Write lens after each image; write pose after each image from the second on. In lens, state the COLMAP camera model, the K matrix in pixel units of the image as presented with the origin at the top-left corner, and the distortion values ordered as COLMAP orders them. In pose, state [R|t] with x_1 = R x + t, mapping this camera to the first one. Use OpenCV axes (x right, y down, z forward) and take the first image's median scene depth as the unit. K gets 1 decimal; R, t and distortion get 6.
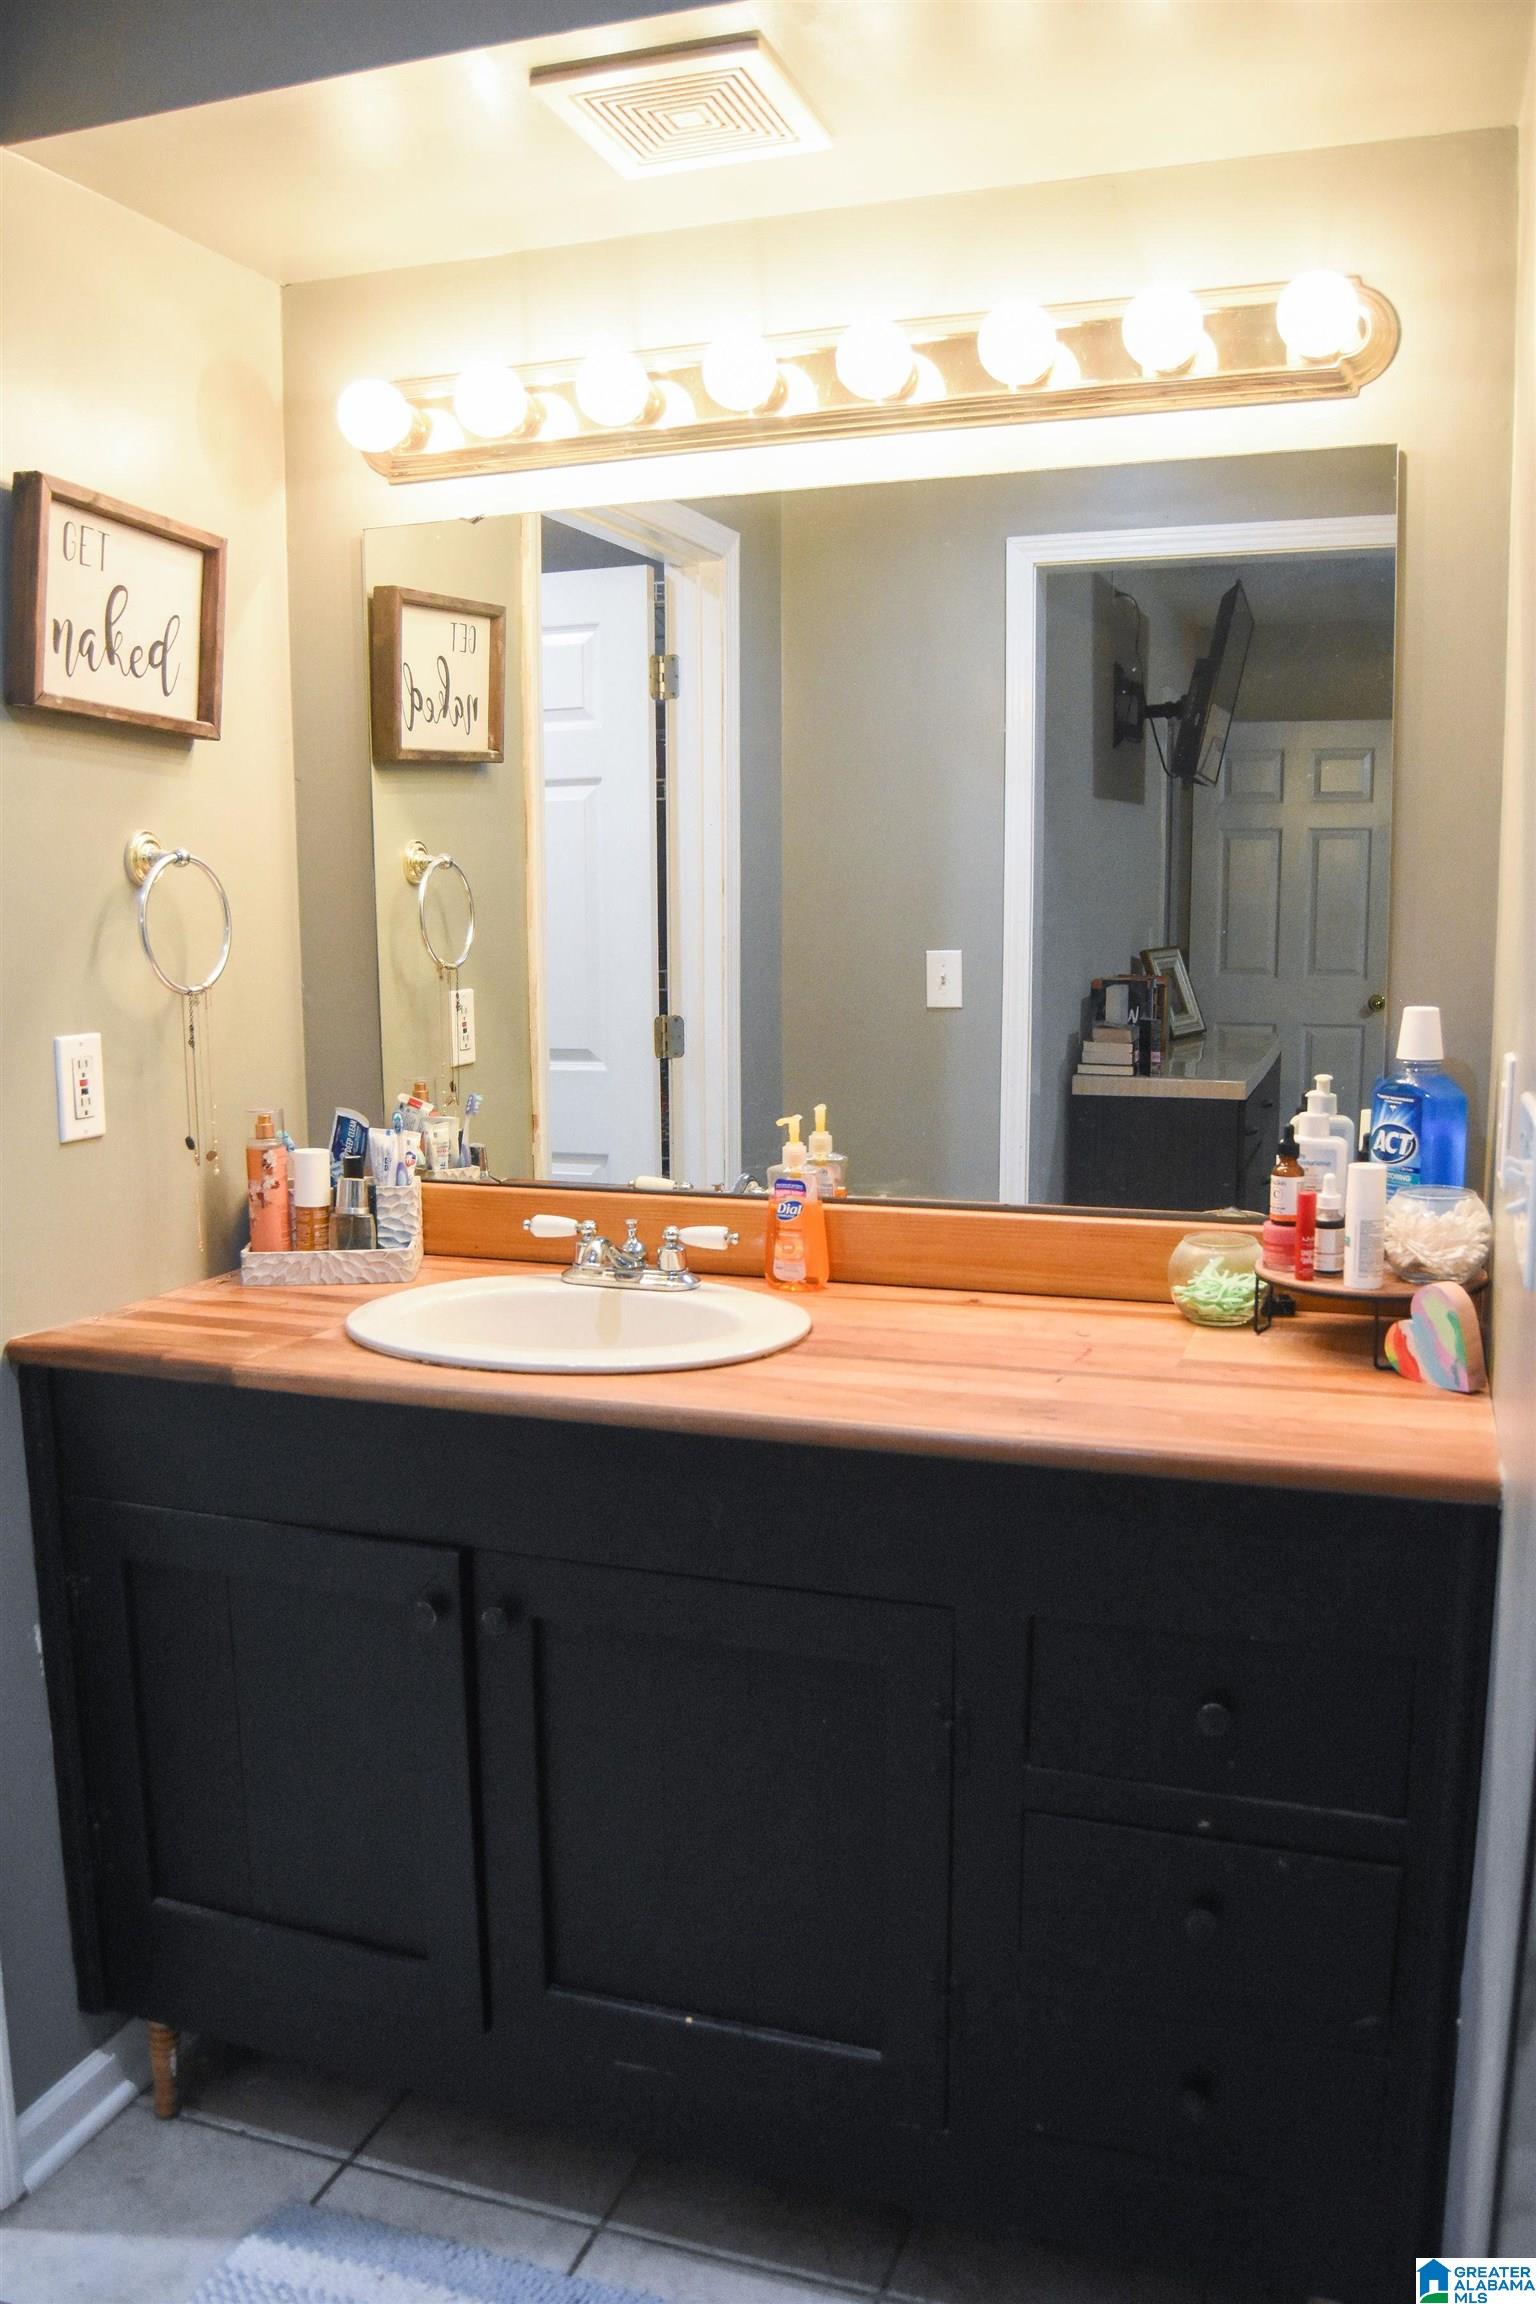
lens RADIAL K [[1874.6, 0, 768.0], [0, 1874.6, 1152.0], [0, 0, 1]] dist [-0.091607, 0.042515]
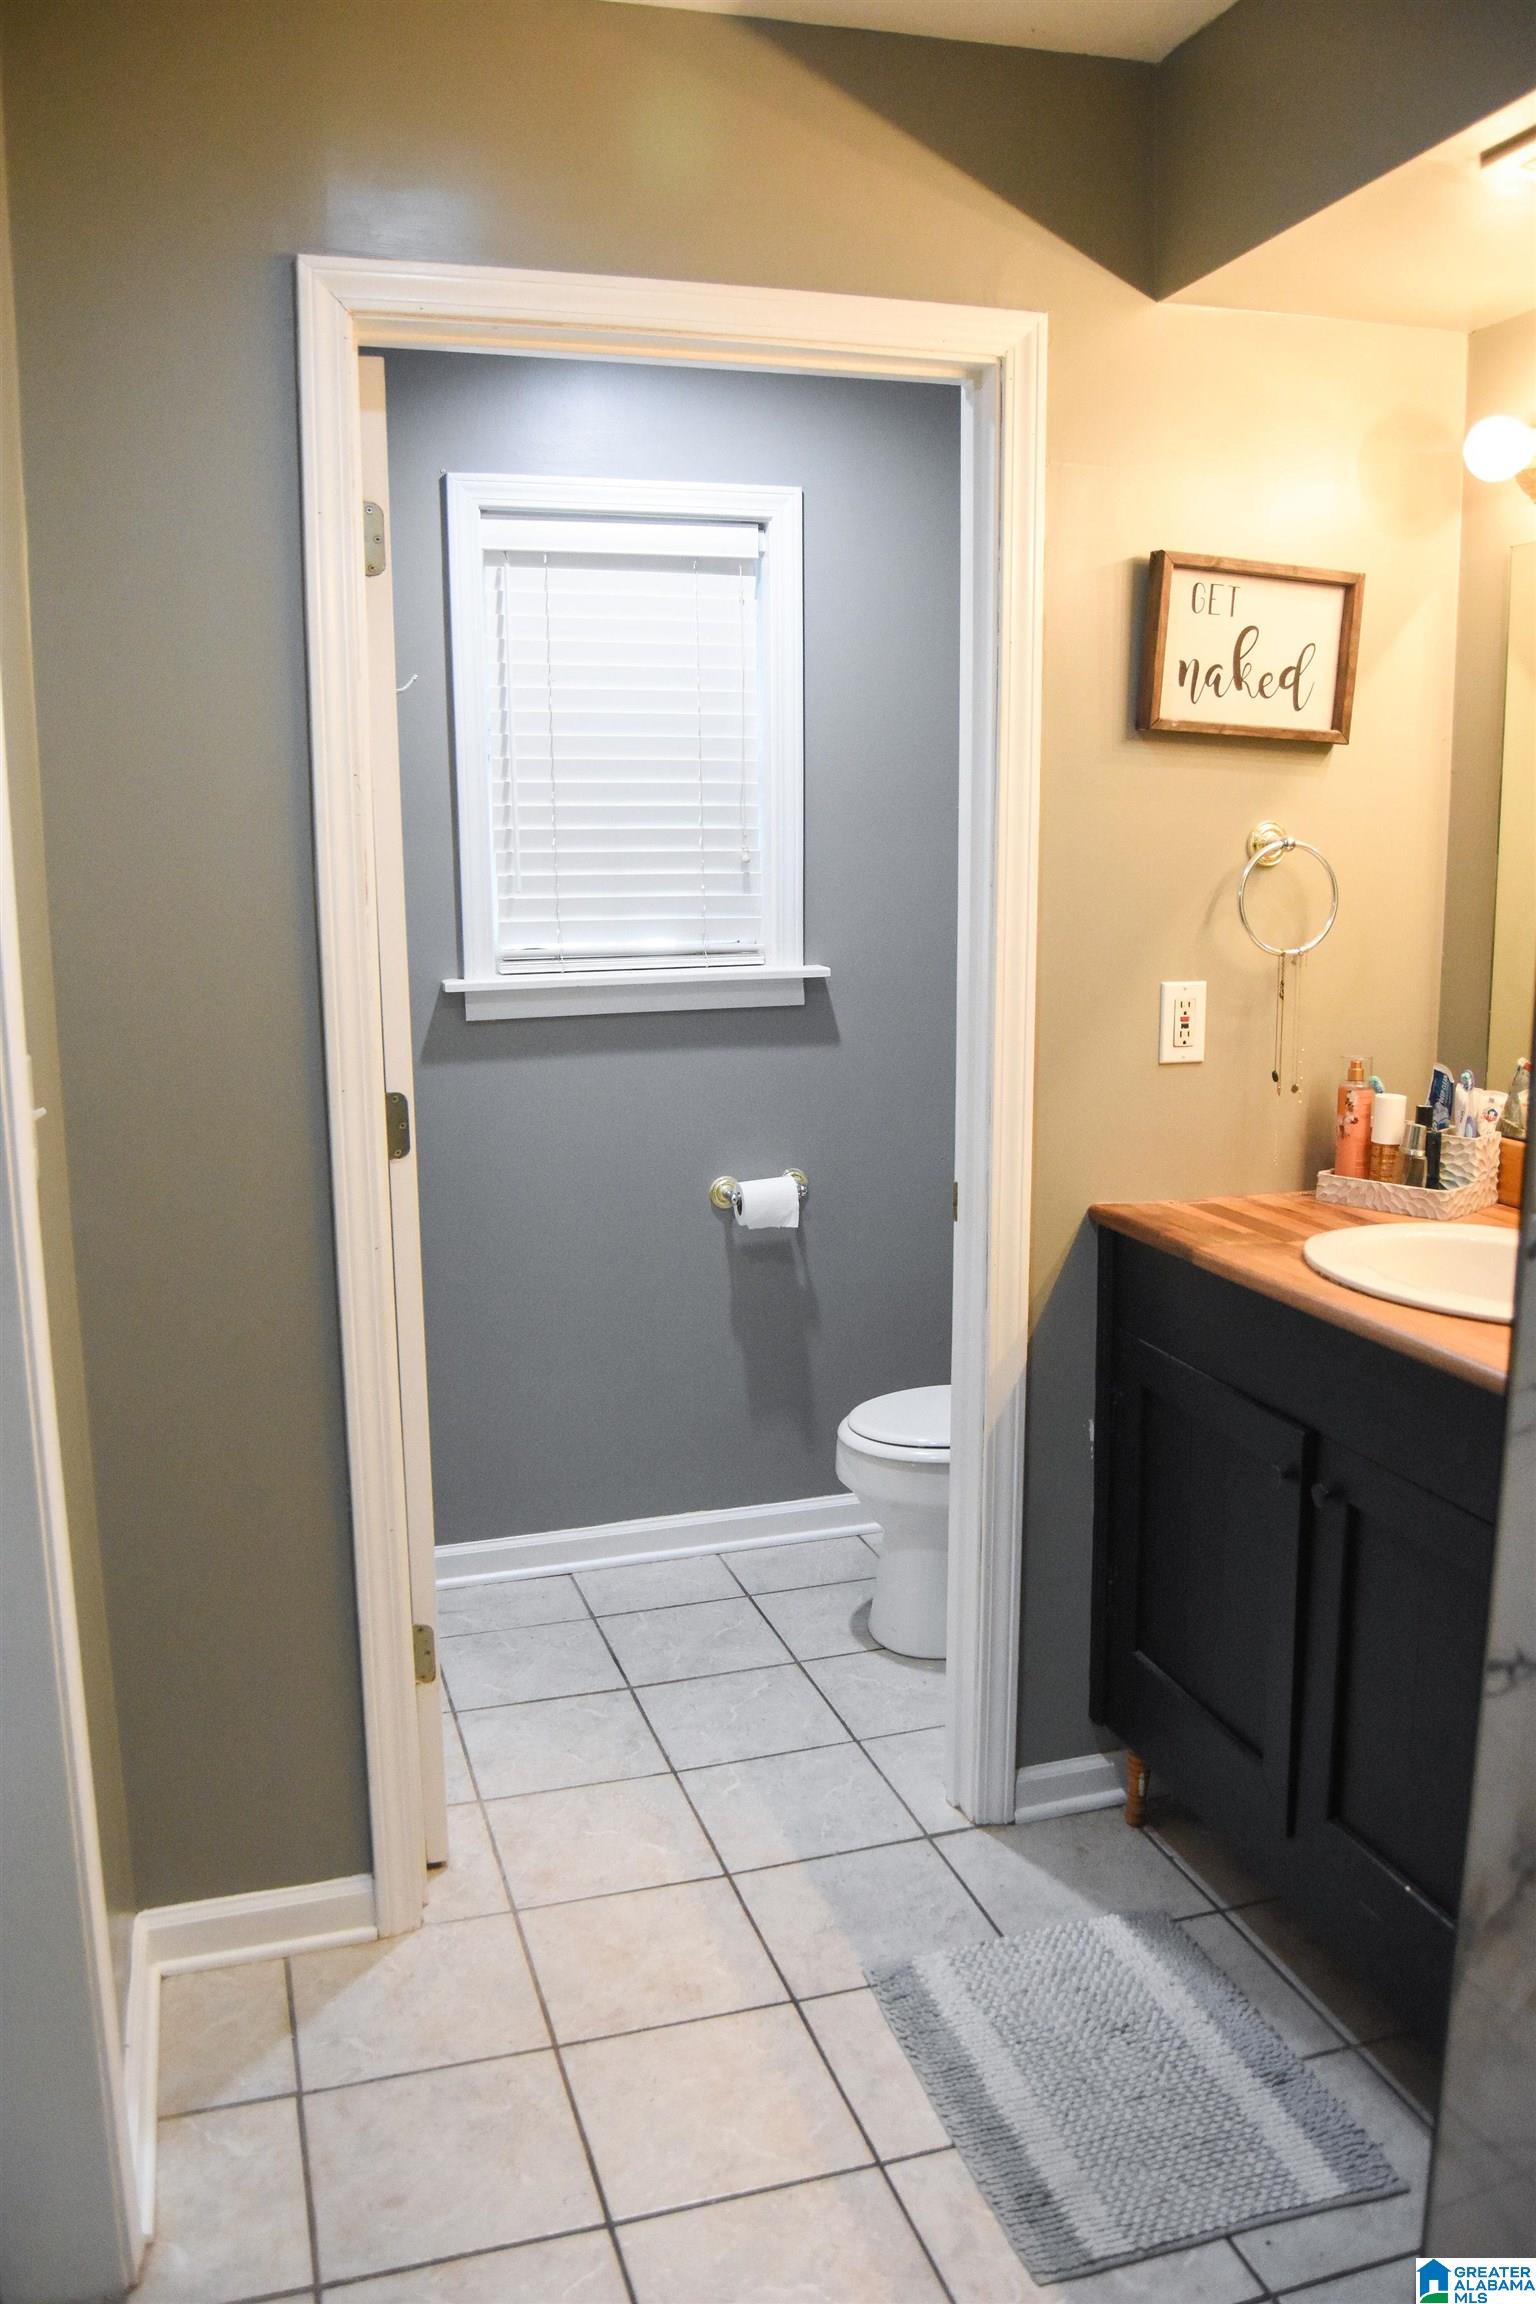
lens RADIAL K [[1874.6, 0, 768.0], [0, 1874.6, 1152.0], [0, 0, 1]] dist [-0.091607, 0.042515]
pose [[0.589262, 0.140794, -0.795580, 0.495765], [-0.109627, 0.989526, 0.093919, -0.035368], [0.800470, 0.031874, 0.598524, -0.004590]]
